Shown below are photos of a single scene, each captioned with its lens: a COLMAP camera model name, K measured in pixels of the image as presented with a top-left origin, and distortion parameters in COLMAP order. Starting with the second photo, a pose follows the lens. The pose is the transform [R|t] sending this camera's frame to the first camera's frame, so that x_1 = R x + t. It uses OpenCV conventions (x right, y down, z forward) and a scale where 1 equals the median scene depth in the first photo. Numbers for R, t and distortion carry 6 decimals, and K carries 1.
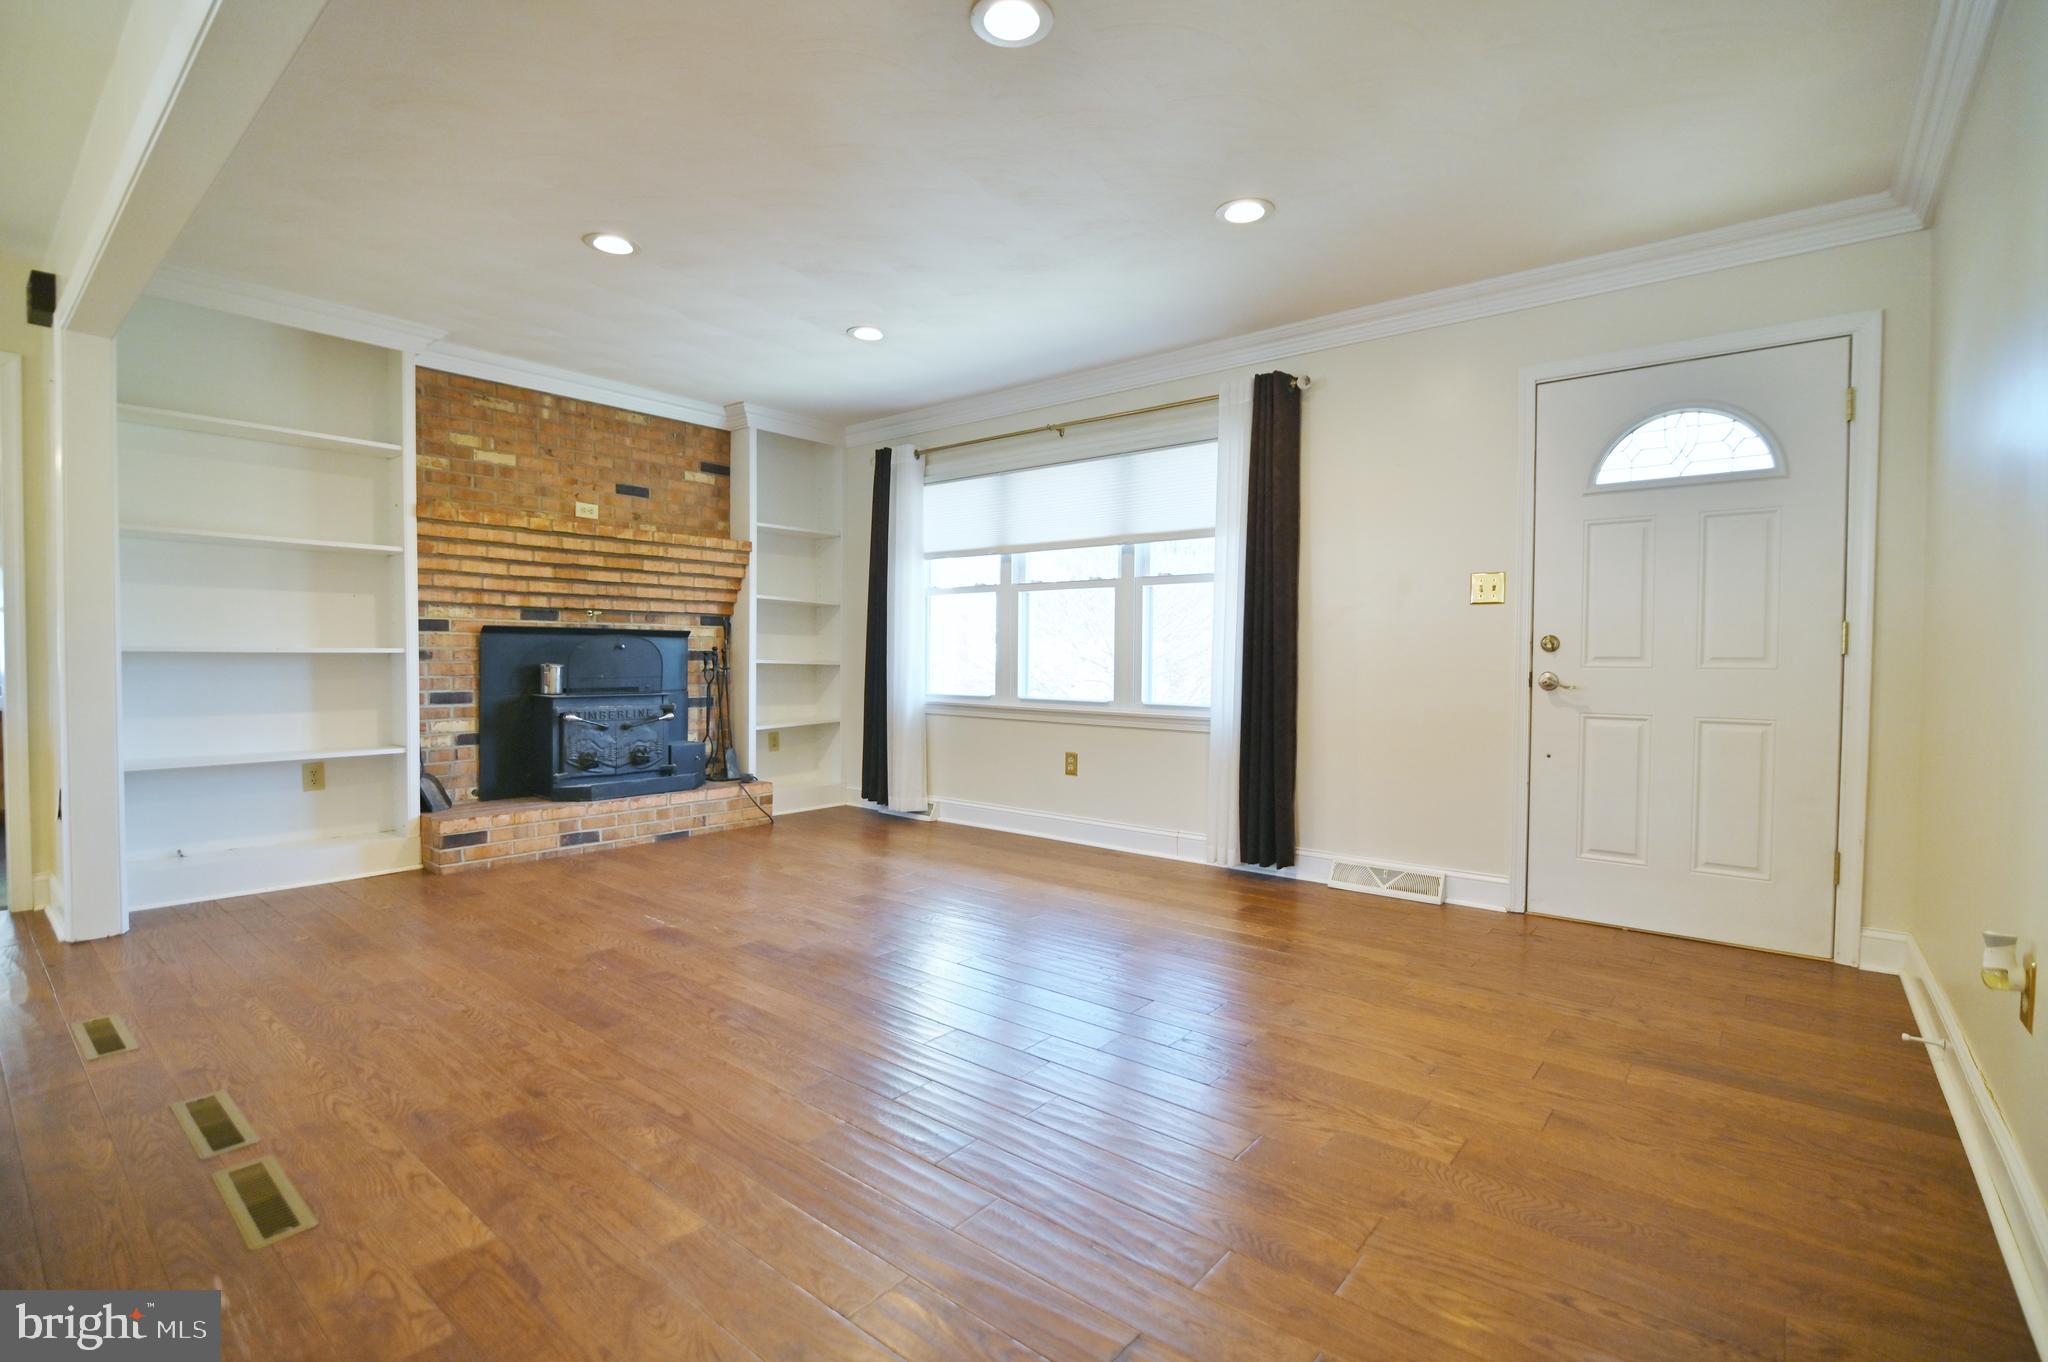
lens RADIAL K [[932.2, 0, 1020.4], [0, 932.2, 675.5], [0, 0, 1]] dist [-0.020387, -0.000198]
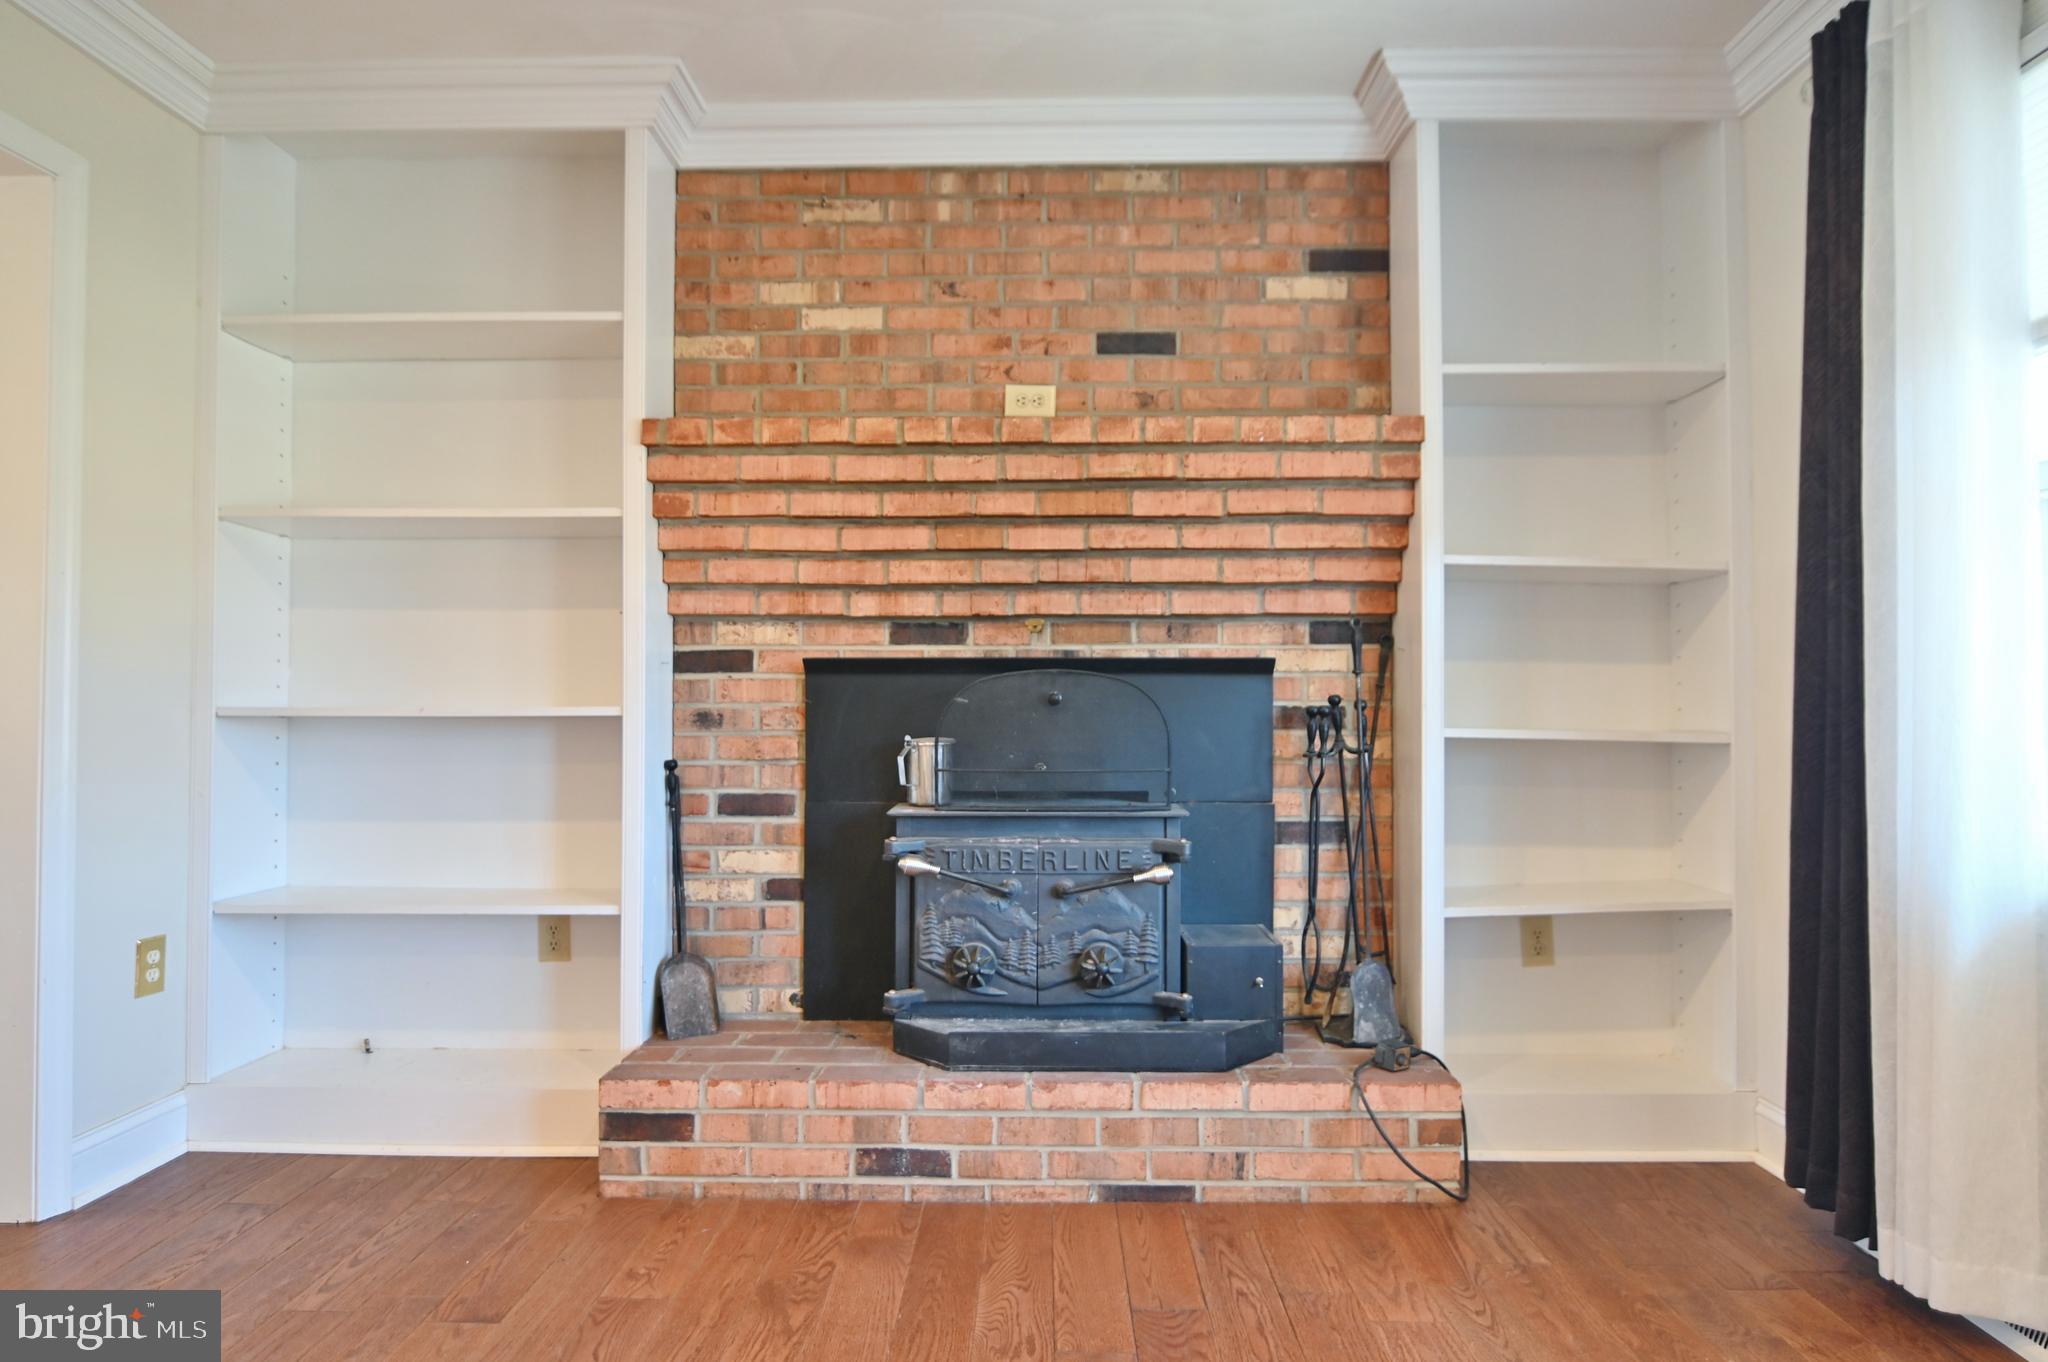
lens RADIAL K [[1124.6, 0, 1021.6], [0, 1124.6, 684.6], [0, 0, 1]] dist [-0.012867, 0.002327]
pose [[0.624017, -0.026139, -0.780974, -0.042837], [-0.011738, 0.999014, -0.042816, -0.014890], [0.781323, 0.035884, 0.623095, 0.662363]]
